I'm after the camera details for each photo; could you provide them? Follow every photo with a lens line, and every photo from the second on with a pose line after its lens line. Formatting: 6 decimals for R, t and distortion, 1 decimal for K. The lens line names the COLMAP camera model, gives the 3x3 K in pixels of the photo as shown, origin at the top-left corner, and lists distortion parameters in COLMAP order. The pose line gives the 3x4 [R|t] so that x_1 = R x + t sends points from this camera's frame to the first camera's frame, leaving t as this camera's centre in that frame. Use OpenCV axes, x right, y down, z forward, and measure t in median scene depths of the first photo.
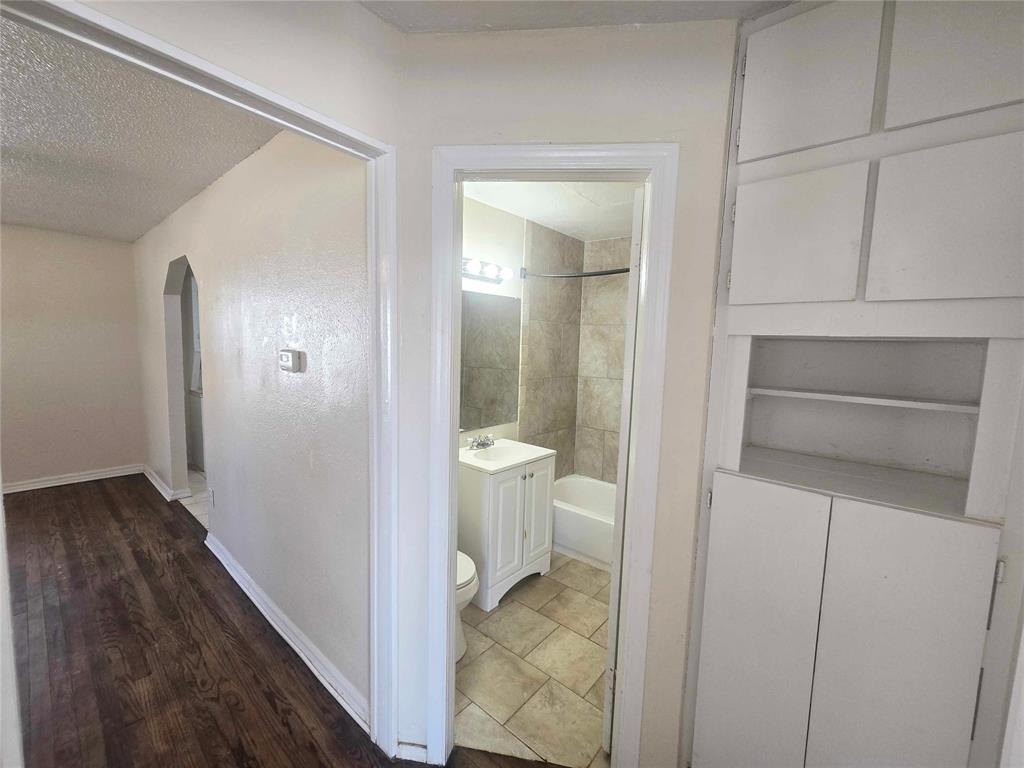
lens RADIAL K [[419.1, 0, 512.0], [0, 419.1, 384.0], [0, 0, 1]] dist [0.001719, 0.000202]
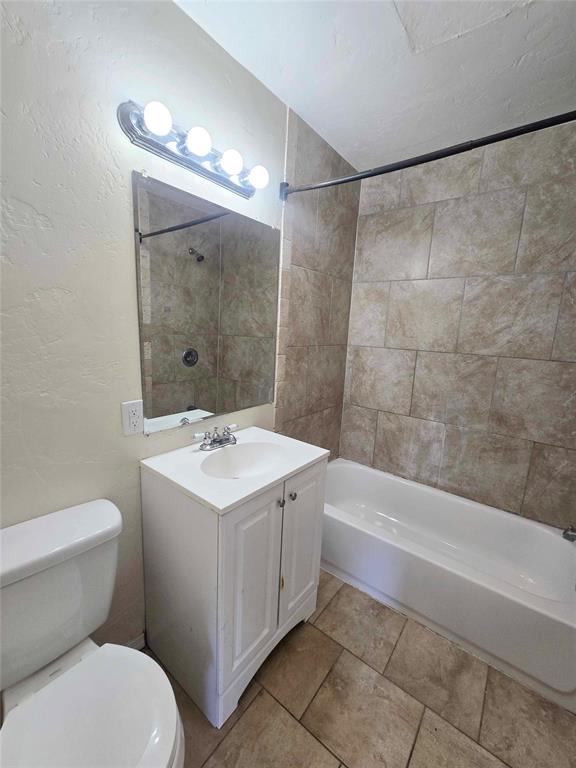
lens RADIAL K [[314.4, 0, 288.0], [0, 314.4, 384.0], [0, 0, 1]] dist [0.001719, 0.000202]
pose [[0.998904, 0.009898, 0.045749, 0.011355], [-0.013677, 0.996453, 0.083036, 0.008979], [-0.044765, -0.083571, 0.995496, 0.407967]]
